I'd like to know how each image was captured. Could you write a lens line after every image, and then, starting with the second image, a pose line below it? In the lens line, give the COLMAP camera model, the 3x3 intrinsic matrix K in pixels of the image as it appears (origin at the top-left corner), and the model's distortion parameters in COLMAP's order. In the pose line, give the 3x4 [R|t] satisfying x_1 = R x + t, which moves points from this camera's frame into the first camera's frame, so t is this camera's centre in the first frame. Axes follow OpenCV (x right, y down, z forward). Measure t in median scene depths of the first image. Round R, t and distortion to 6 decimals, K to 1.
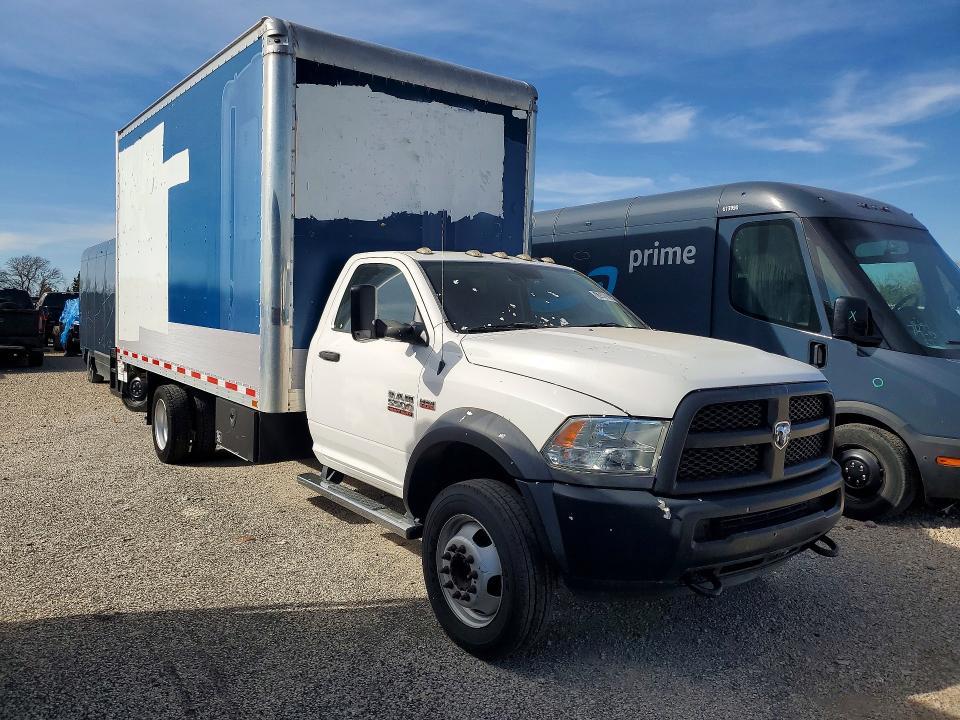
lens RADIAL K [[749.5, 0, 480.0], [0, 749.5, 360.0], [0, 0, 1]] dist [0.033851, -0.001845]
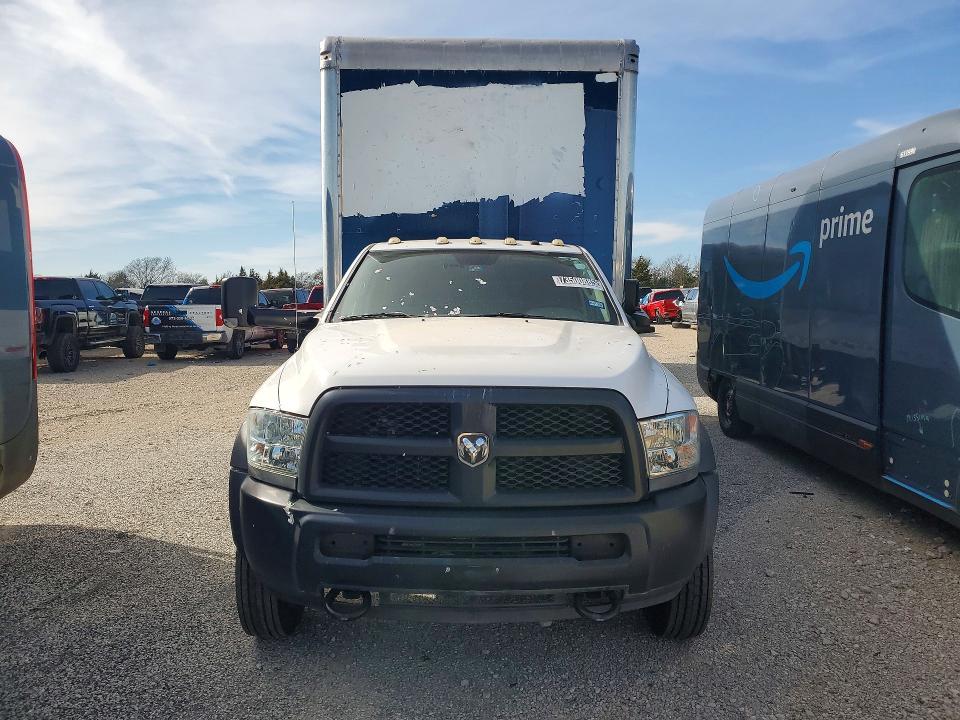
lens RADIAL K [[759.4, 0, 480.0], [0, 759.4, 360.0], [0, 0, 1]] dist [0.033477, -0.006325]
pose [[0.805370, 0.039242, -0.591472, 0.508157], [-0.031576, 0.999230, 0.023301, -0.010037], [0.591930, -0.000089, 0.805989, 0.194575]]
